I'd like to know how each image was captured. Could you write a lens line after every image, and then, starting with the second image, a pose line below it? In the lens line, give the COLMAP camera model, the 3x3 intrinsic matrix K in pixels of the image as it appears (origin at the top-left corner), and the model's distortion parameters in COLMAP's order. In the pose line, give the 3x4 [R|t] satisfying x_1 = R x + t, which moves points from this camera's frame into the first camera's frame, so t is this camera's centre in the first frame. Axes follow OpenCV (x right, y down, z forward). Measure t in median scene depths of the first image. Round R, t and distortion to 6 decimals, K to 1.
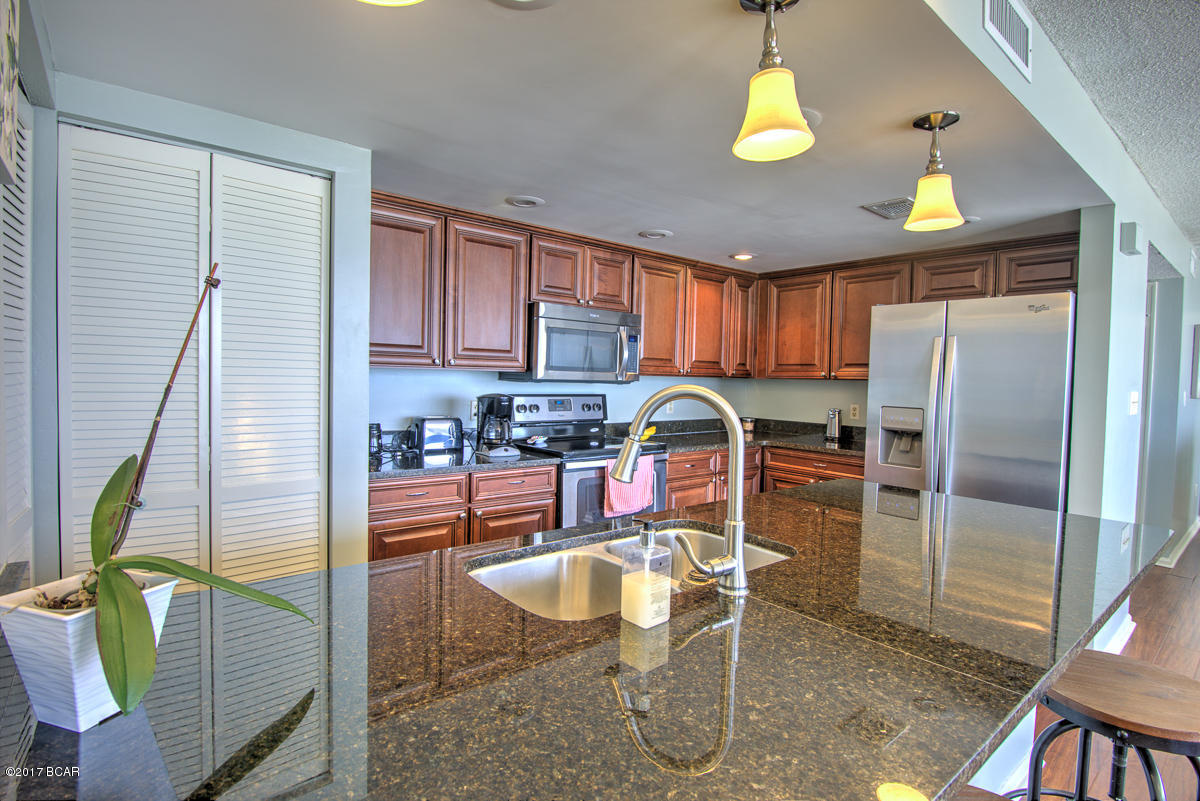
lens RADIAL K [[581.5, 0, 598.6], [0, 581.5, 400.0], [0, 0, 1]] dist [-0.023599, 0.000755]
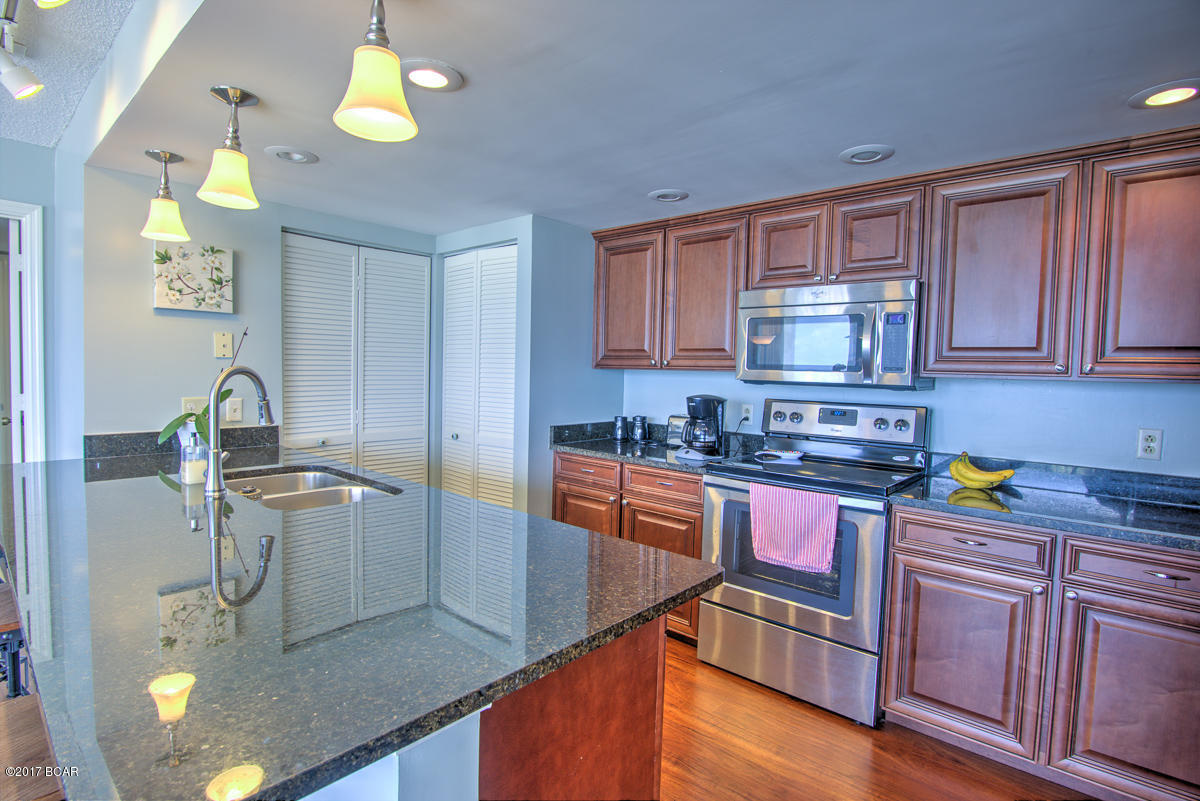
lens RADIAL K [[581.5, 0, 598.6], [0, 581.5, 400.0], [0, 0, 1]] dist [-0.023599, 0.000755]
pose [[0.153390, 0.027981, -0.987769, 0.751609], [-0.062724, 0.997859, 0.018527, -0.008766], [0.986173, 0.059115, 0.154817, 0.683366]]
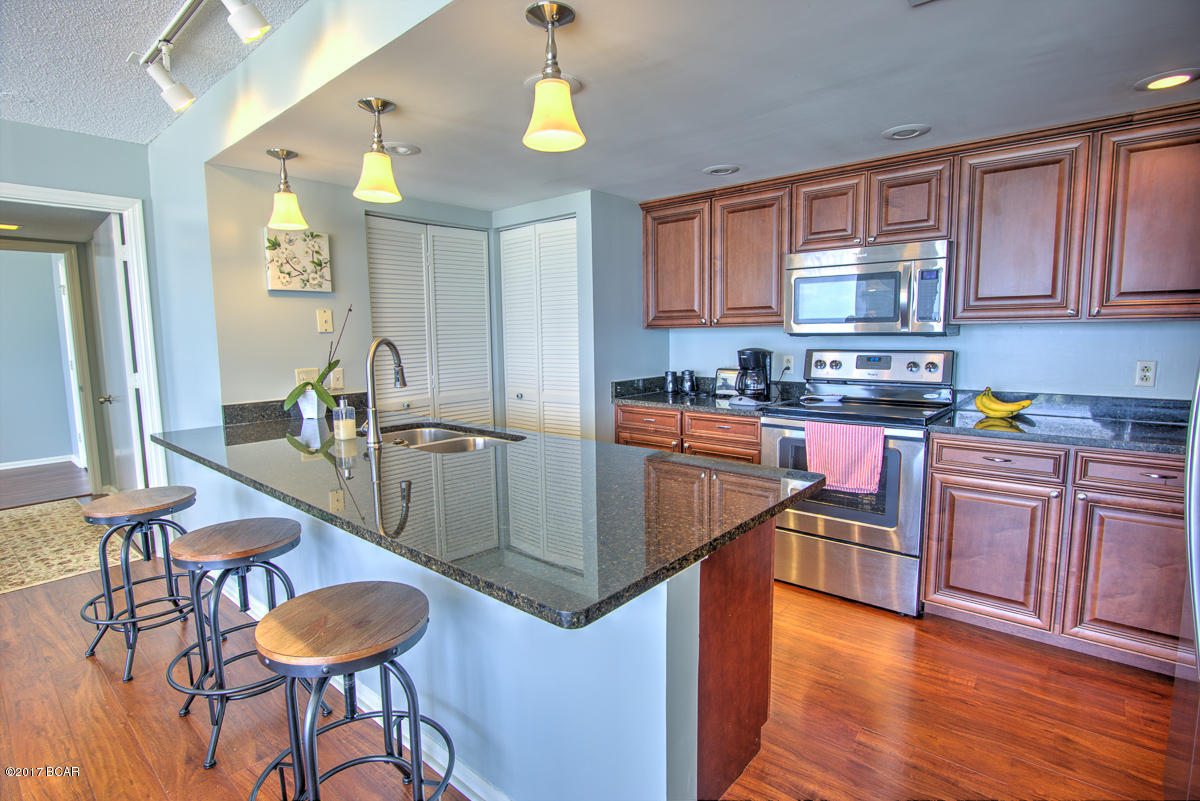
lens RADIAL K [[581.5, 0, 598.6], [0, 581.5, 400.0], [0, 0, 1]] dist [-0.023599, 0.000755]
pose [[0.162765, 0.085038, -0.982993, 0.853928], [-0.021926, 0.996345, 0.082562, 0.002903], [0.986421, 0.008115, 0.164035, 0.542428]]
